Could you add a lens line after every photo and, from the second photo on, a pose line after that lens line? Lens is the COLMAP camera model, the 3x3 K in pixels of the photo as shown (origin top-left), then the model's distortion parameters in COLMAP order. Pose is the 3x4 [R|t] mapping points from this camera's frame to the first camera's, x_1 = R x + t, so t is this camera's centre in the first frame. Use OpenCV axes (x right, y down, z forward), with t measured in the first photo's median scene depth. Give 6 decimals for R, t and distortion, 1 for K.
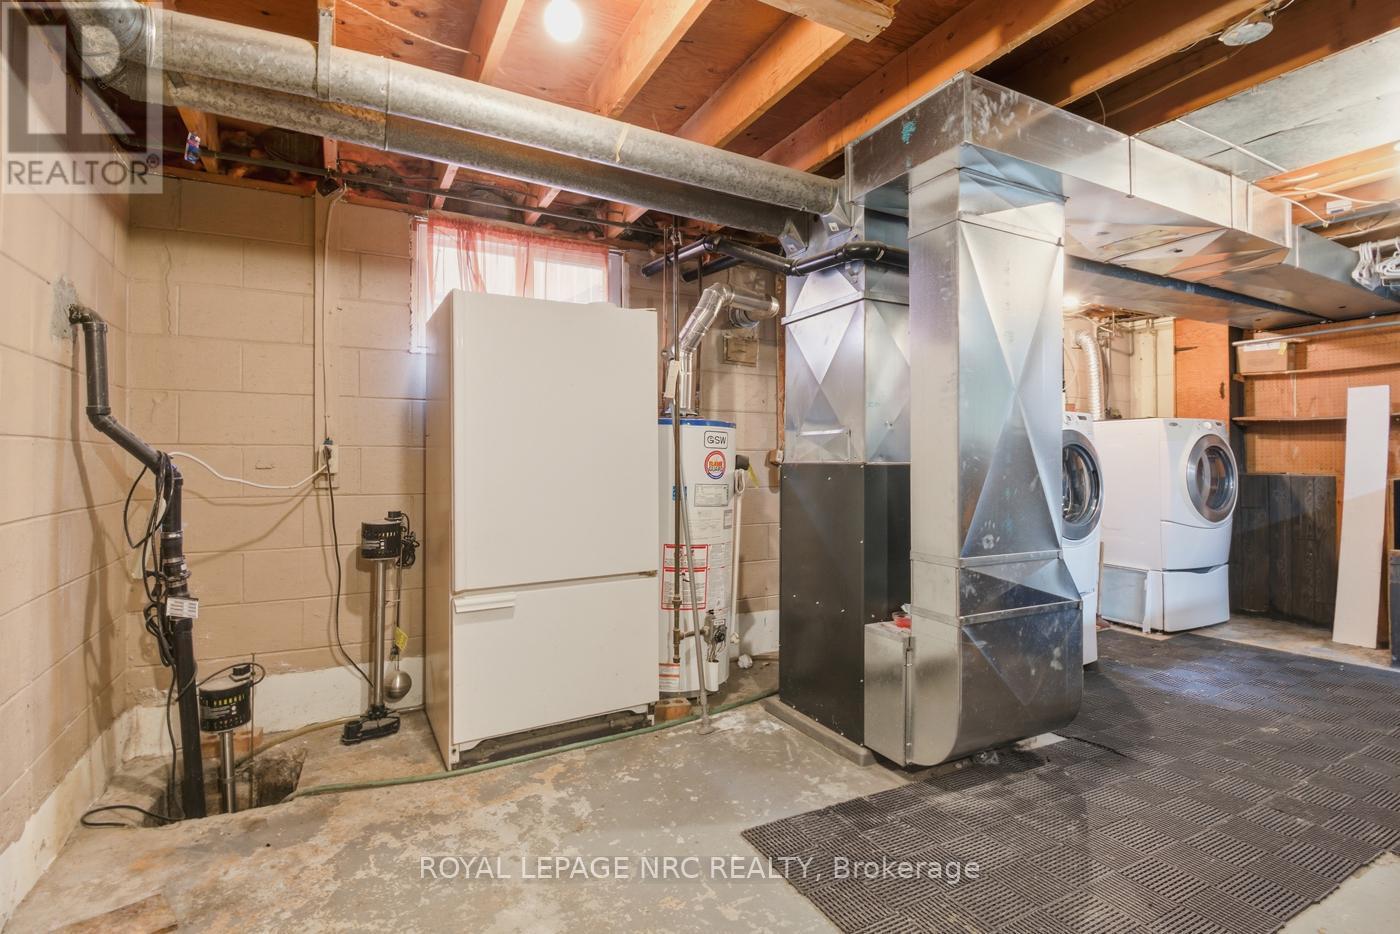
lens RADIAL K [[642.1, 0, 703.2], [0, 642.1, 455.5], [0, 0, 1]] dist [-0.009027, -0.011464]
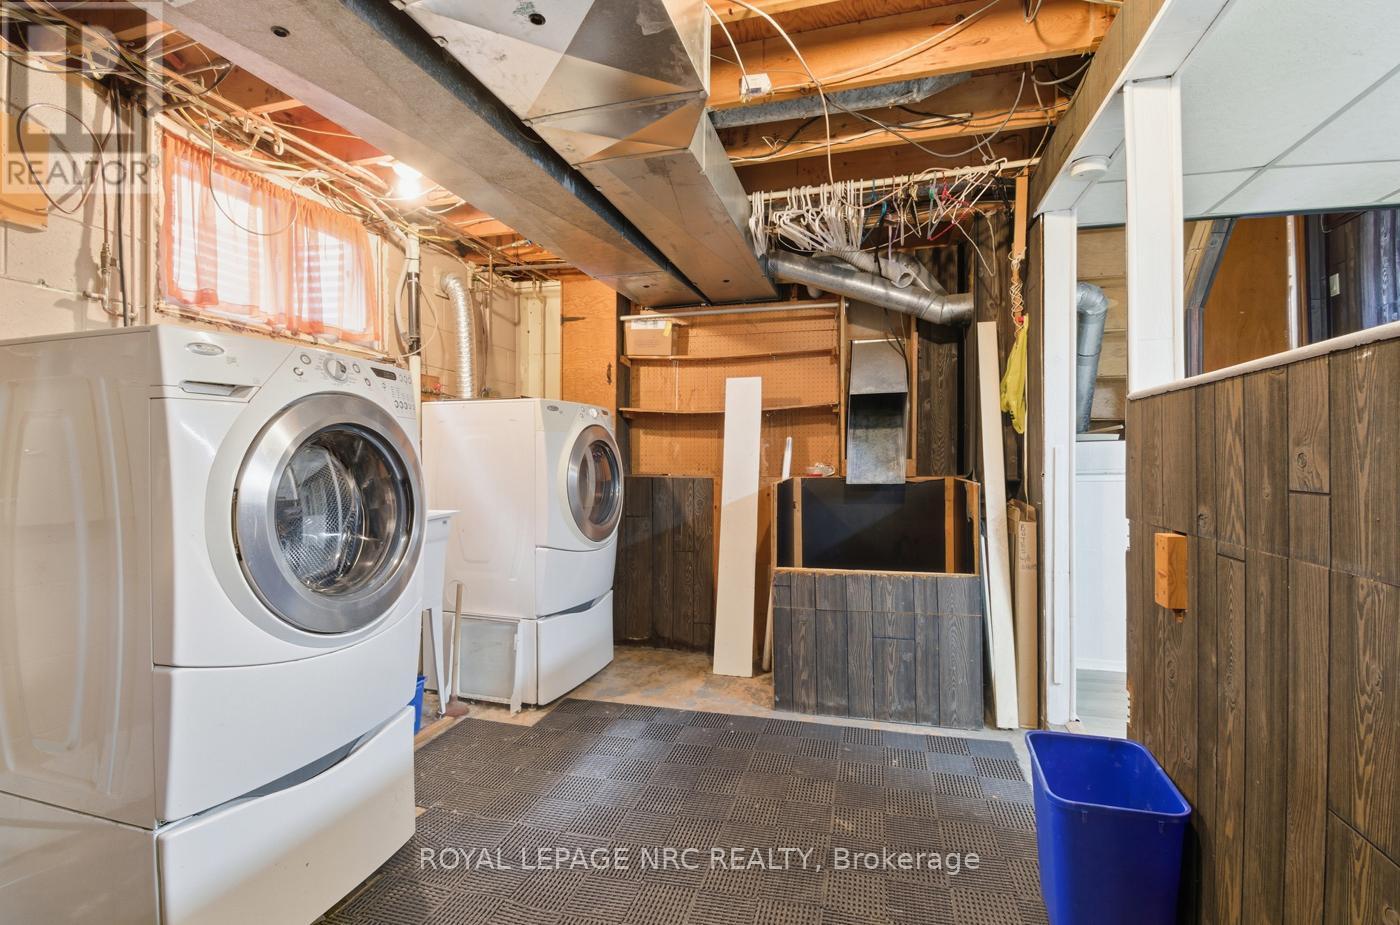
lens RADIAL K [[624.6, 0, 700.2], [0, 624.6, 454.2], [0, 0, 1]] dist [0.005128, -0.001630]
pose [[0.674861, 0.010055, 0.737876, 0.322434], [-0.012579, 0.999919, -0.002120, 0.001555], [-0.737838, -0.007851, 0.674932, 0.392012]]
